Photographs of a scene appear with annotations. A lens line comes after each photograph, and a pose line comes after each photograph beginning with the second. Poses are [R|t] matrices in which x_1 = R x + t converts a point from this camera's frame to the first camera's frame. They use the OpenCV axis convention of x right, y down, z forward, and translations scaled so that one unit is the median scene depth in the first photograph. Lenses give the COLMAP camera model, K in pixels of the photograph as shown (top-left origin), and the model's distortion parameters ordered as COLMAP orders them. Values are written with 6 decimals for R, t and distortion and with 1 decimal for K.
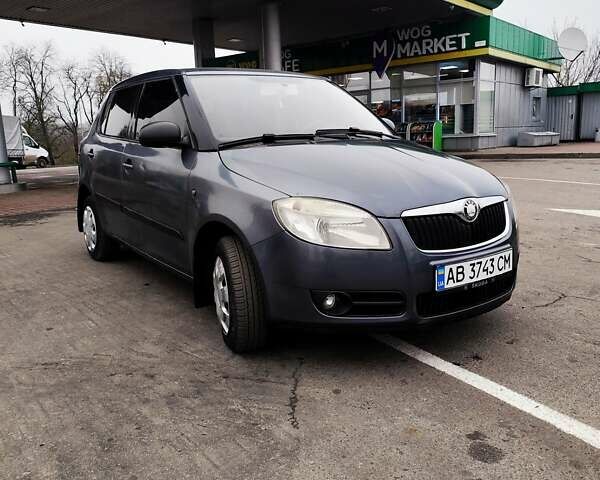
lens RADIAL K [[553.9, 0, 302.5], [0, 553.9, 239.2], [0, 0, 1]] dist [0.022563, 0.000000]
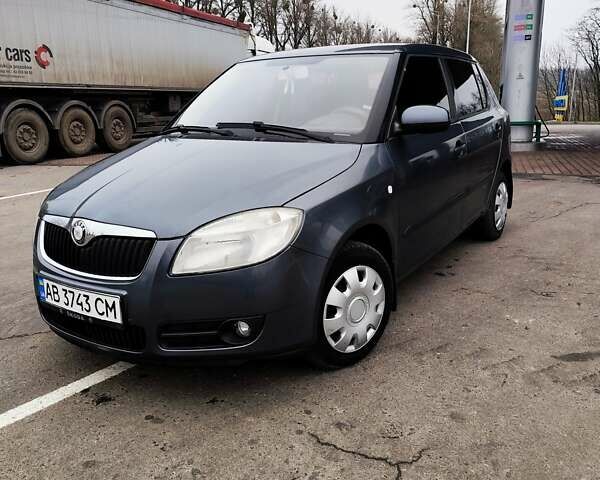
lens RADIAL K [[553.9, 0, 302.3], [0, 553.9, 240.9], [0, 0, 1]] dist [0.022563, 0.000000]
pose [[0.363417, 0.258931, -0.894921, 1.132982], [-0.173175, 0.962634, 0.208198, -0.263397], [0.915390, 0.079316, 0.394678, 0.905985]]
